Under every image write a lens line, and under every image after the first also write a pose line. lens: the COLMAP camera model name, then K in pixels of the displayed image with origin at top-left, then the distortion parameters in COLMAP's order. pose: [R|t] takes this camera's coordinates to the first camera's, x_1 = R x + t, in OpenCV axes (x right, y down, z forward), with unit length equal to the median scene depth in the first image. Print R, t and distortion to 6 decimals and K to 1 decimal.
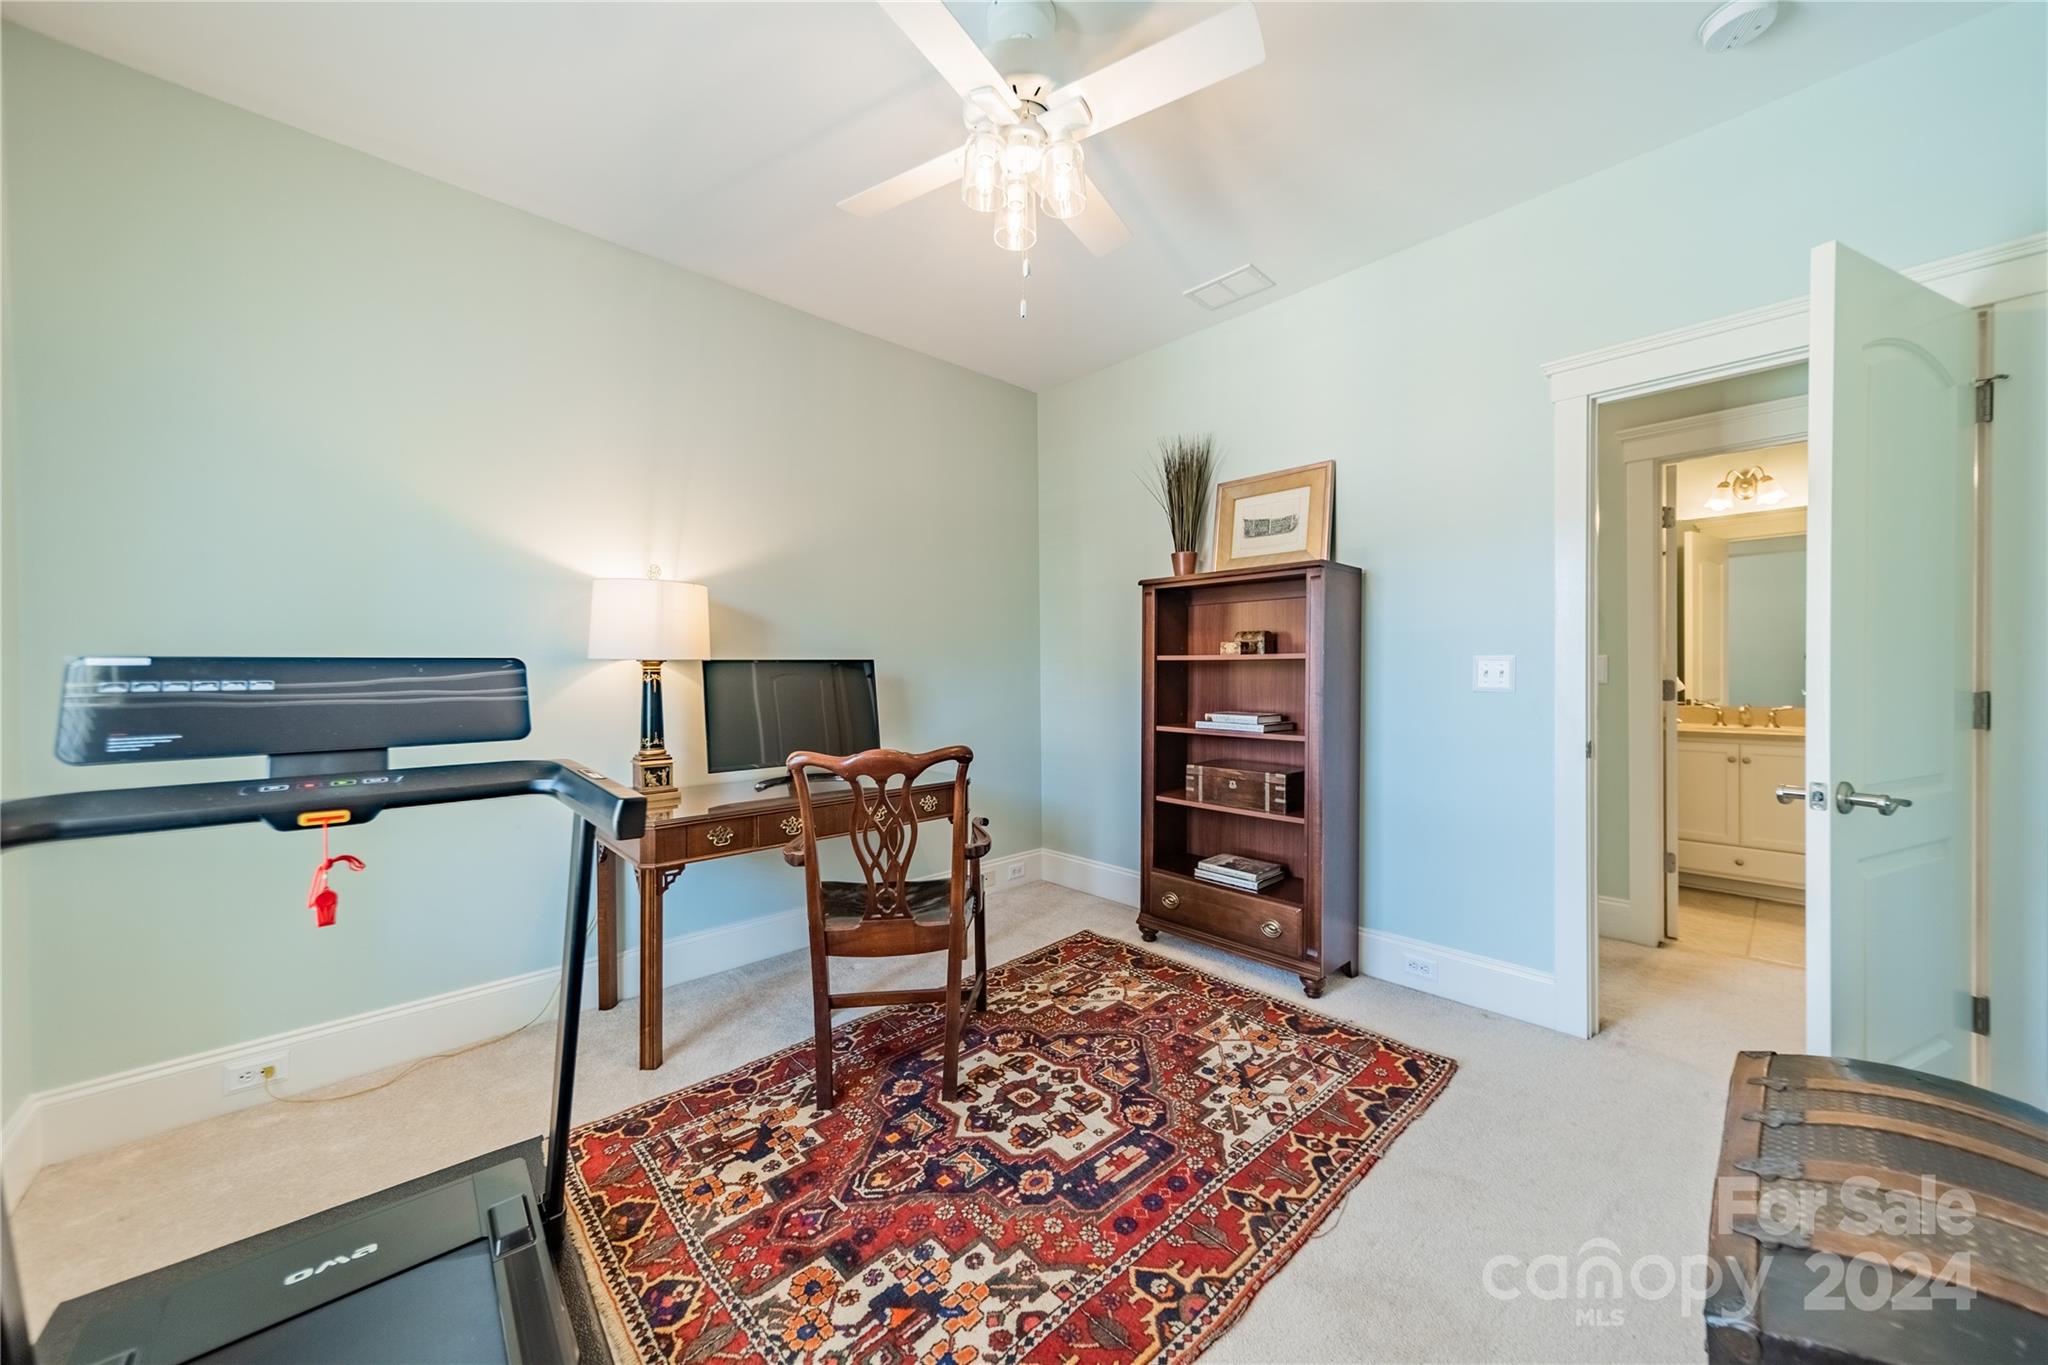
lens RADIAL K [[734.6, 0, 1018.9], [0, 734.6, 675.8], [0, 0, 1]] dist [0.010508, -0.000252]
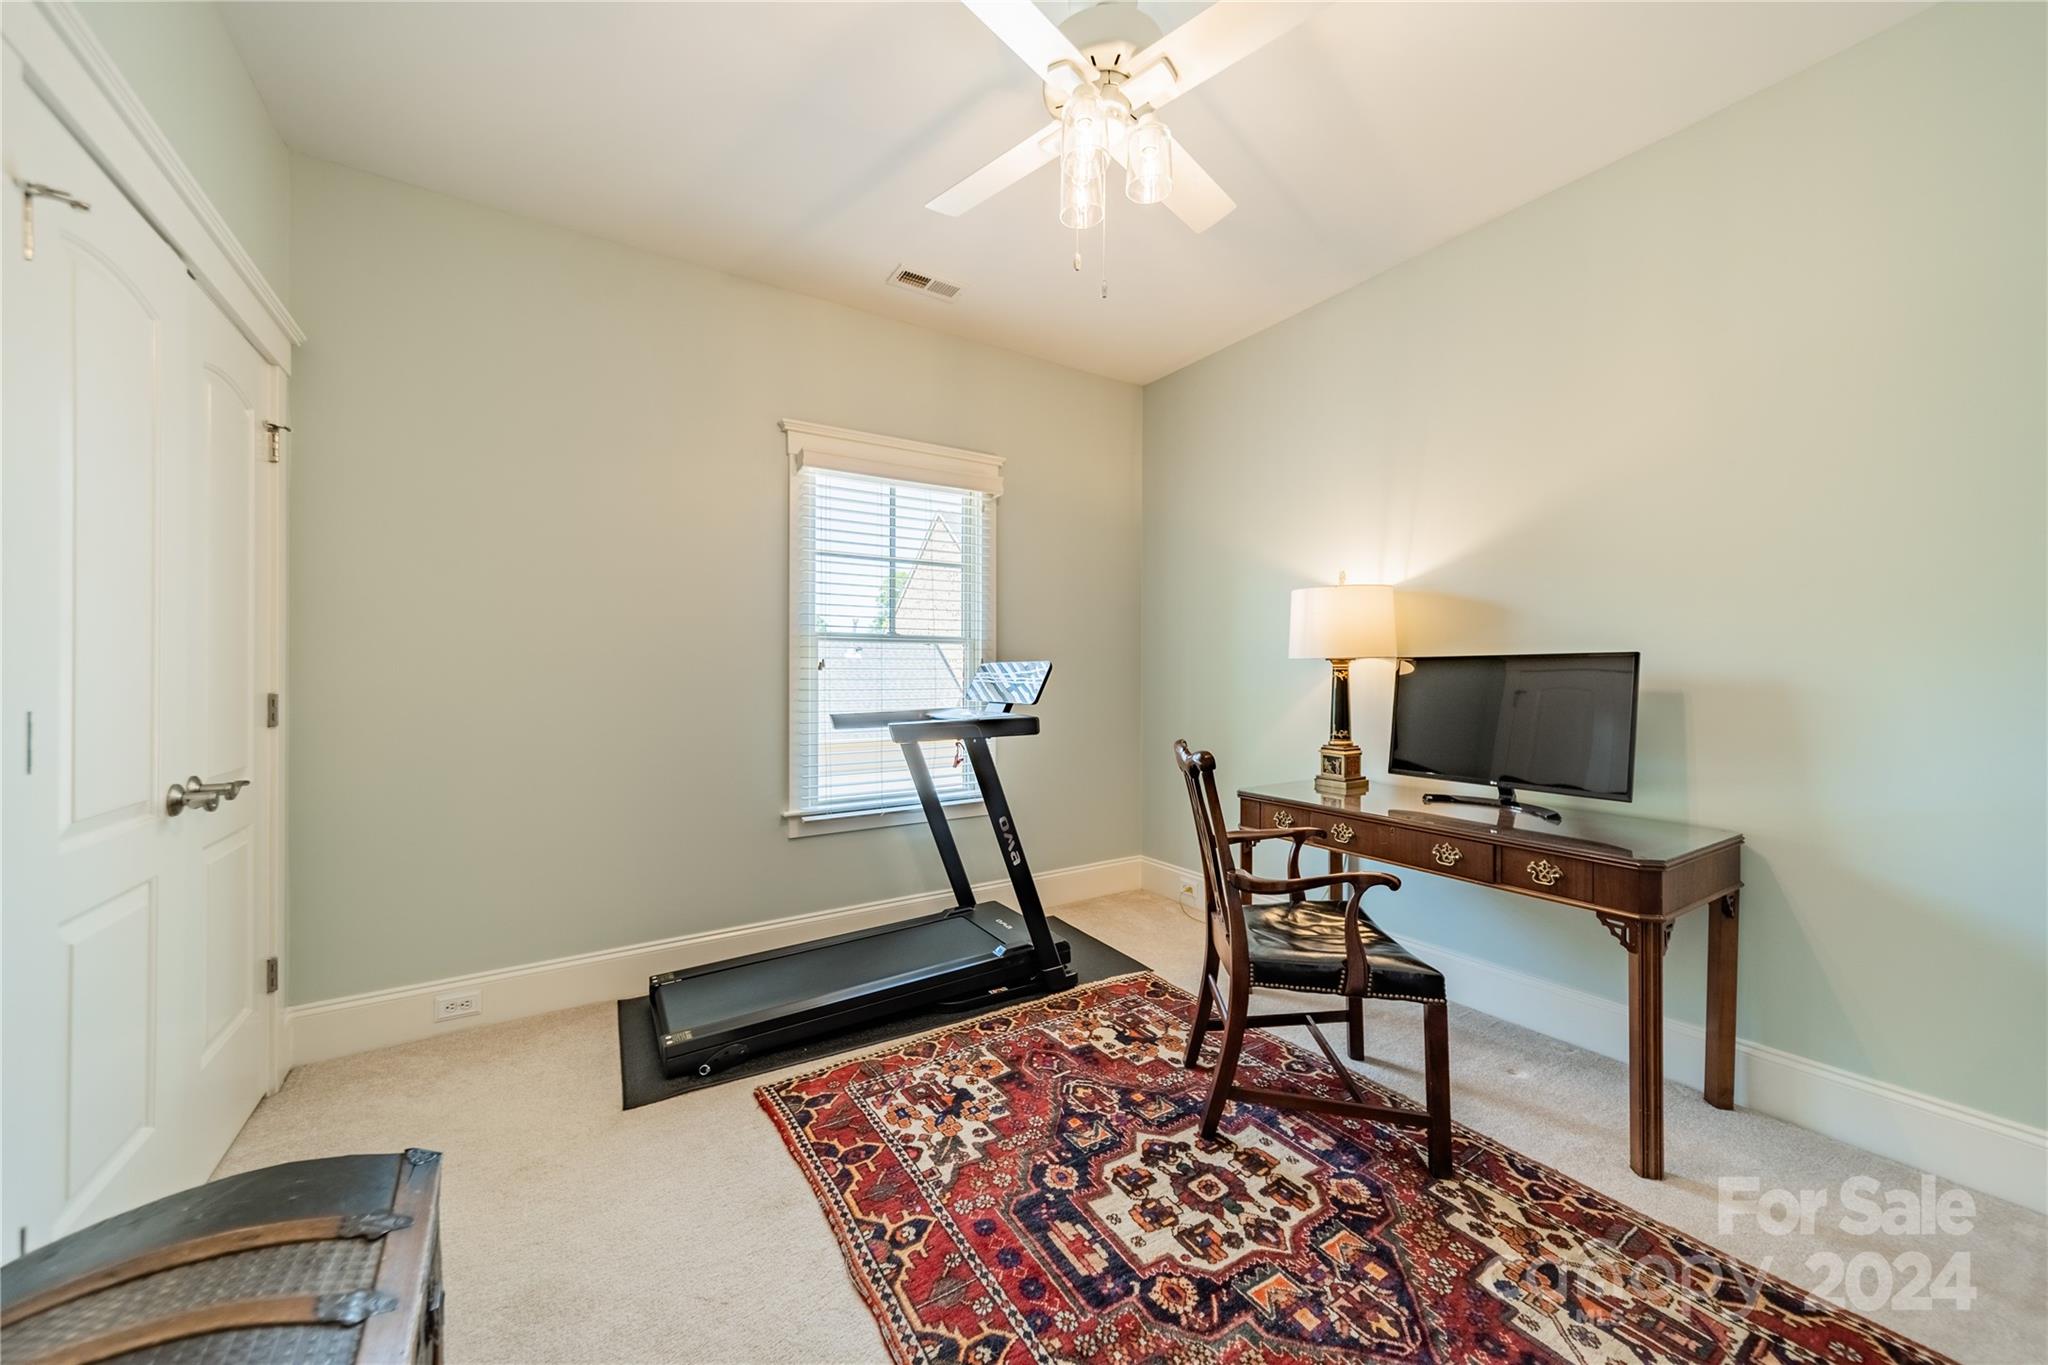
lens RADIAL K [[734.6, 0, 1023.7], [0, 734.6, 678.6], [0, 0, 1]] dist [0.010508, -0.000252]
pose [[-0.173670, 0.012159, -0.984729, 0.984108], [-0.006407, 0.999889, 0.013477, -0.004653], [0.984783, 0.008649, -0.173573, 1.086950]]
